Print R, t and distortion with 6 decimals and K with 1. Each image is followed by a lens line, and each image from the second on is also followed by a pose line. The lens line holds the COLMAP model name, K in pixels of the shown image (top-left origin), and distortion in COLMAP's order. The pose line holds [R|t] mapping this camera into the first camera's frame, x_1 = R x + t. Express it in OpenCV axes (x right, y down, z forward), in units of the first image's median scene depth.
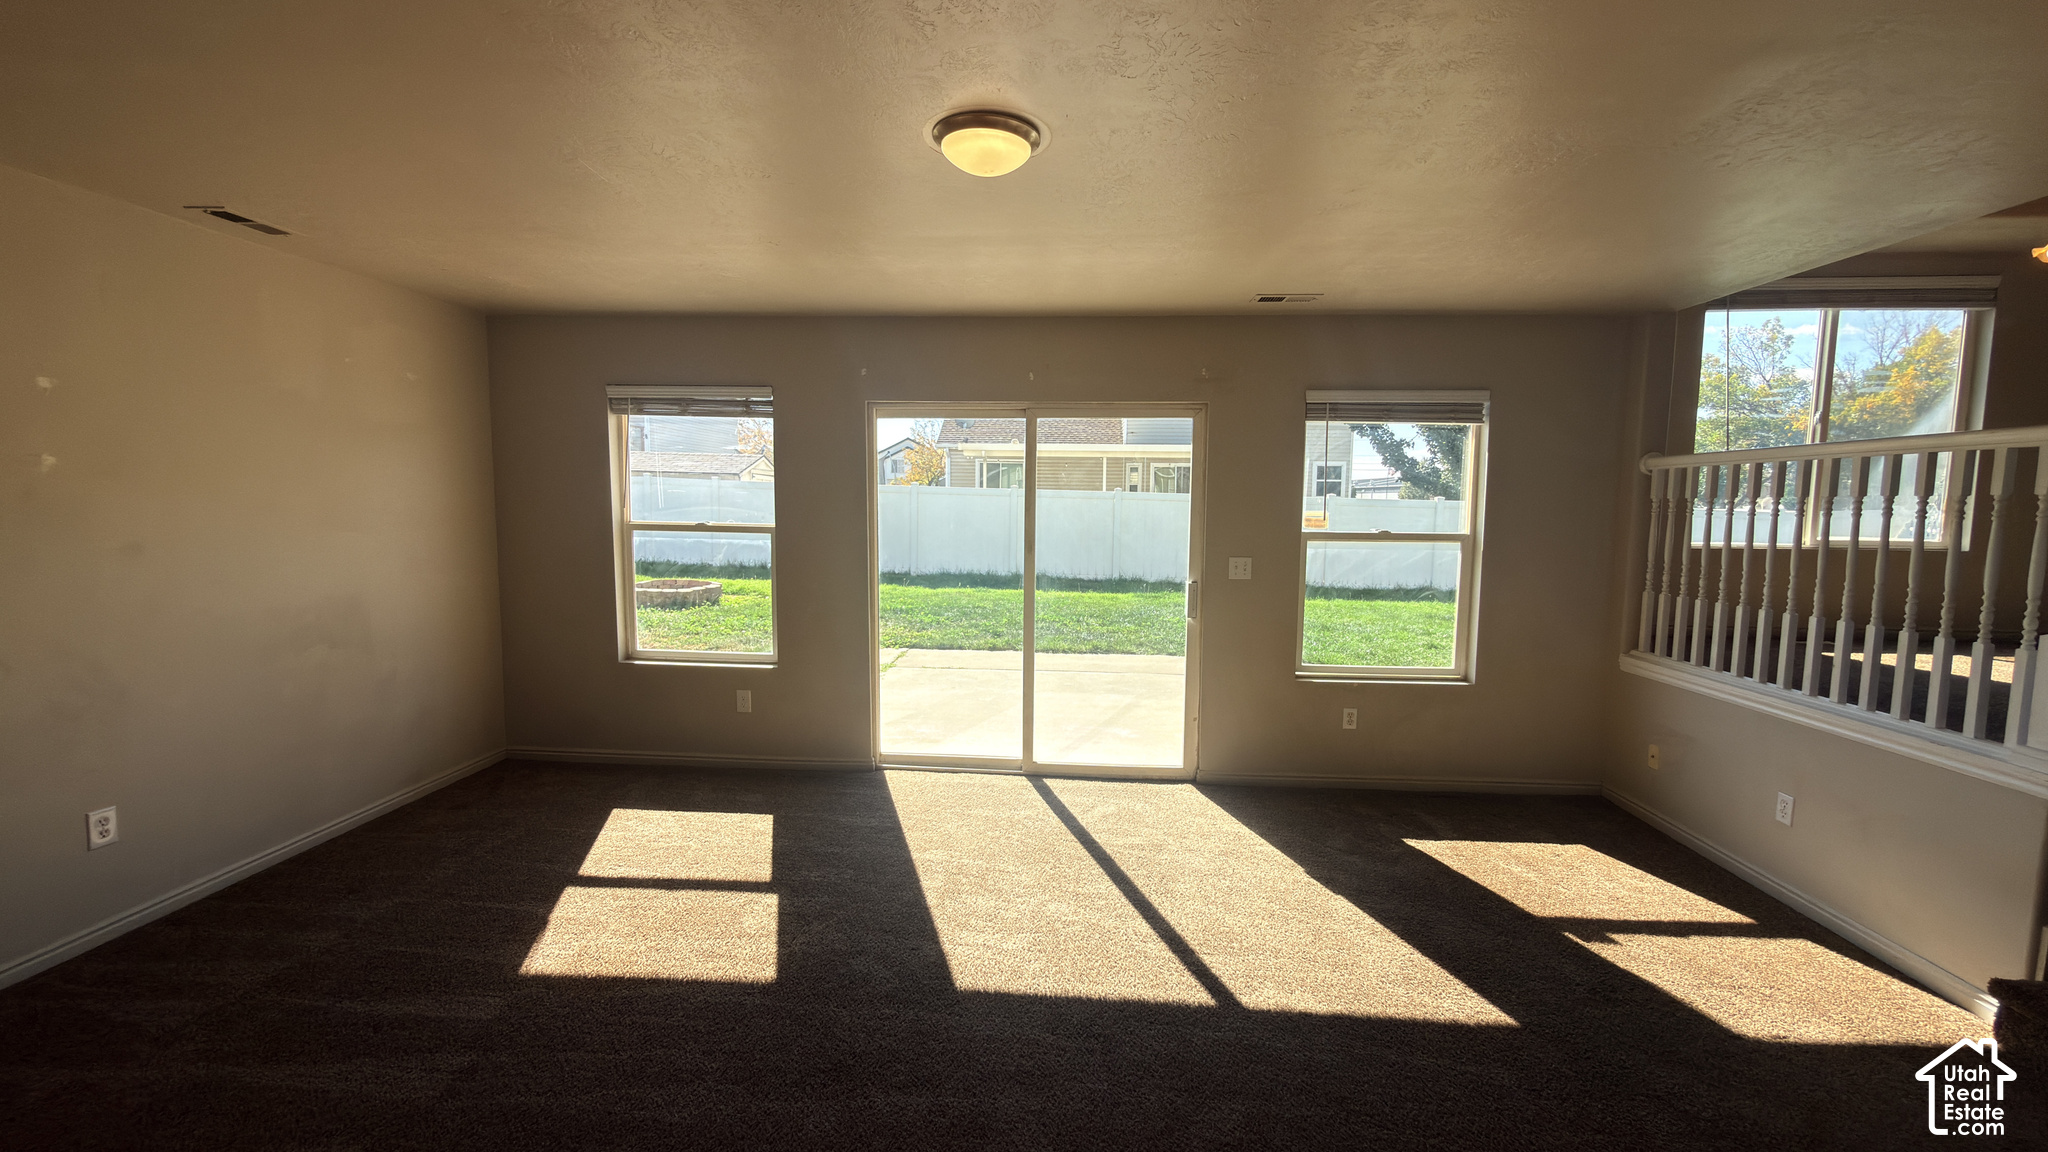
lens RADIAL K [[810.7, 0, 1024.0], [0, 810.7, 576.0], [0, 0, 1]] dist [0.006099, 0.000072]
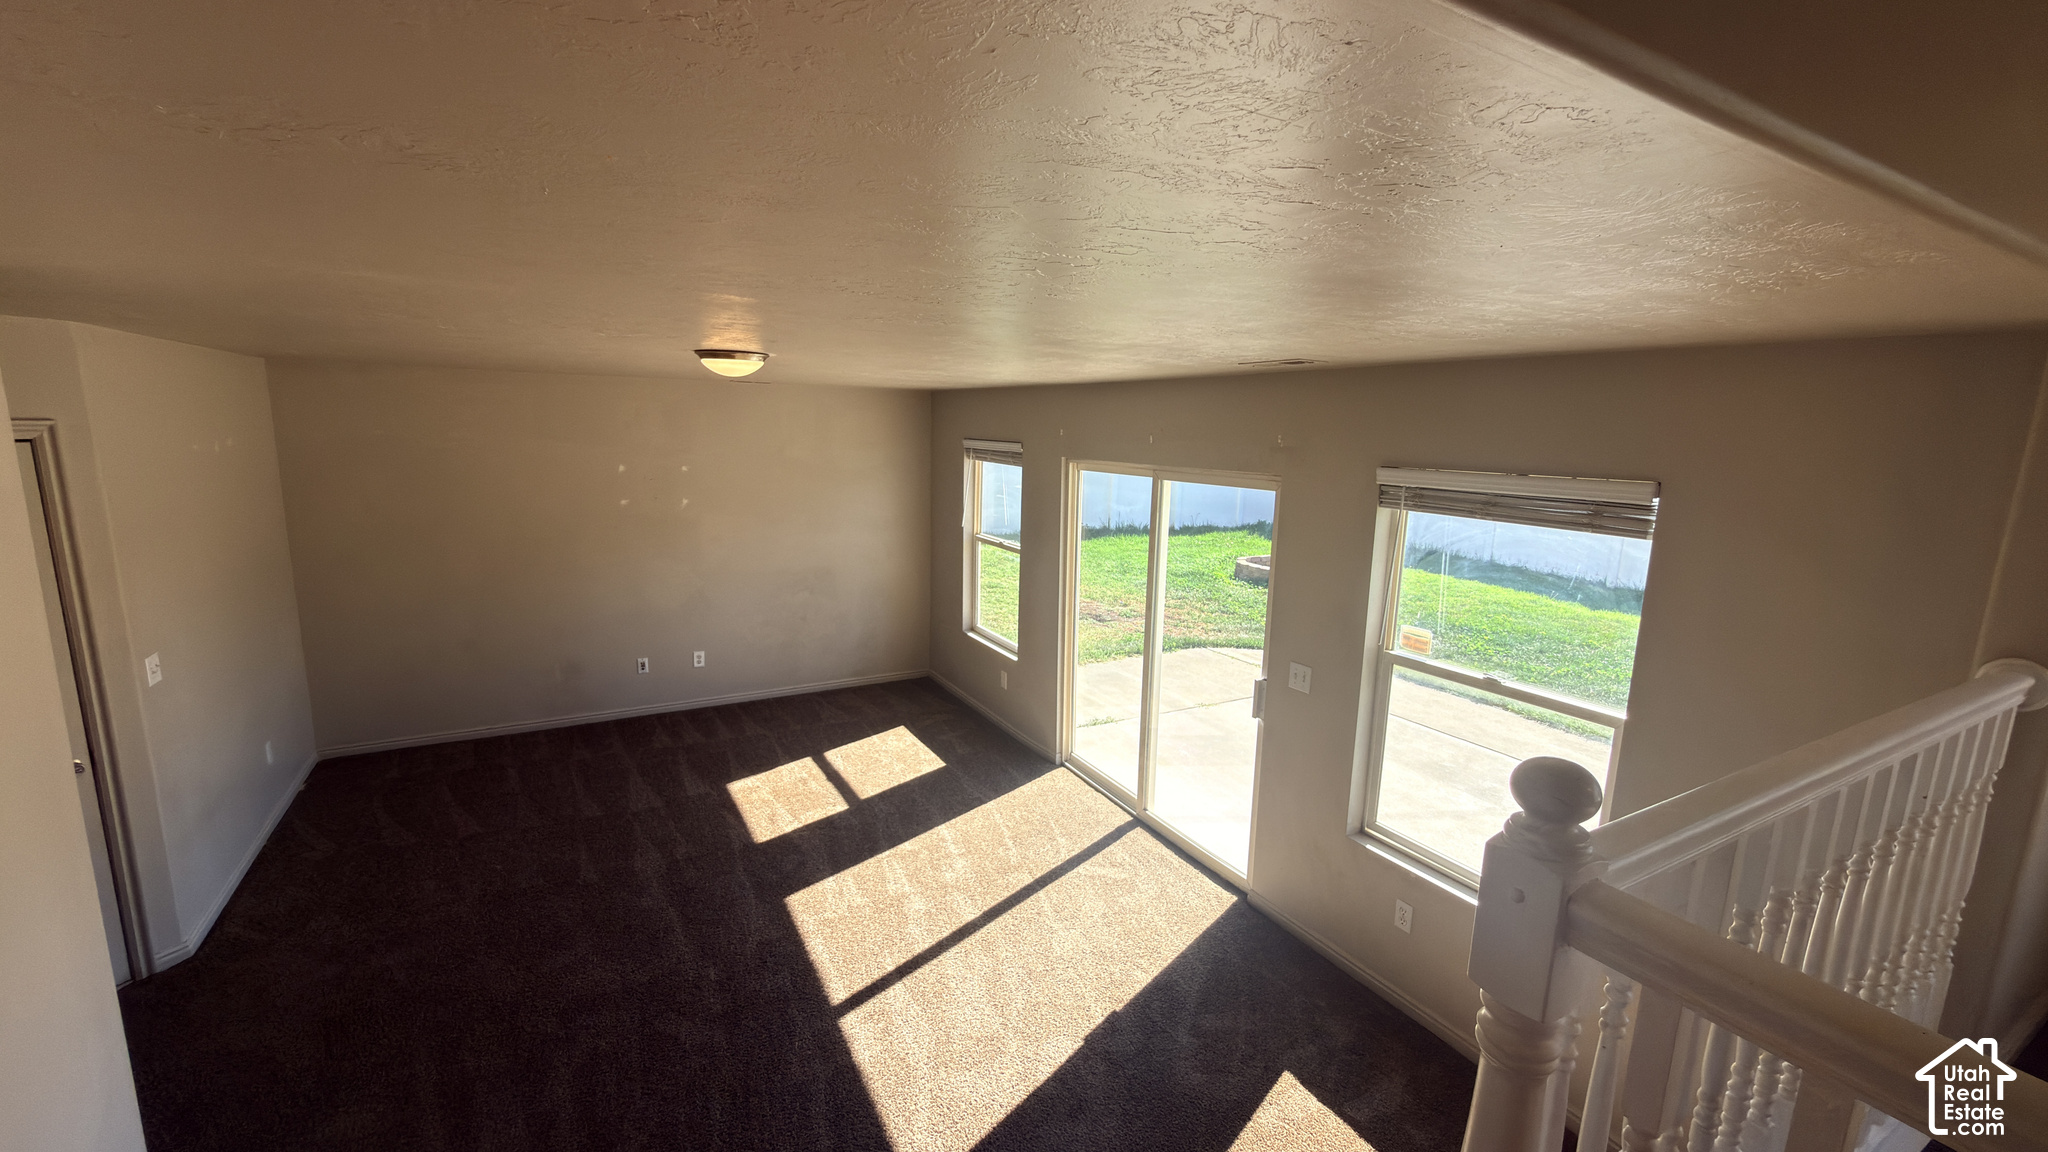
lens RADIAL K [[816.9, 0, 1024.0], [0, 816.9, 576.0], [0, 0, 1]] dist [-0.000168, 0.000015]
pose [[0.547073, 0.152487, -0.823079, 0.910714], [-0.099352, 0.988146, 0.117032, -0.210610], [0.831168, 0.017750, 0.555738, 0.356084]]
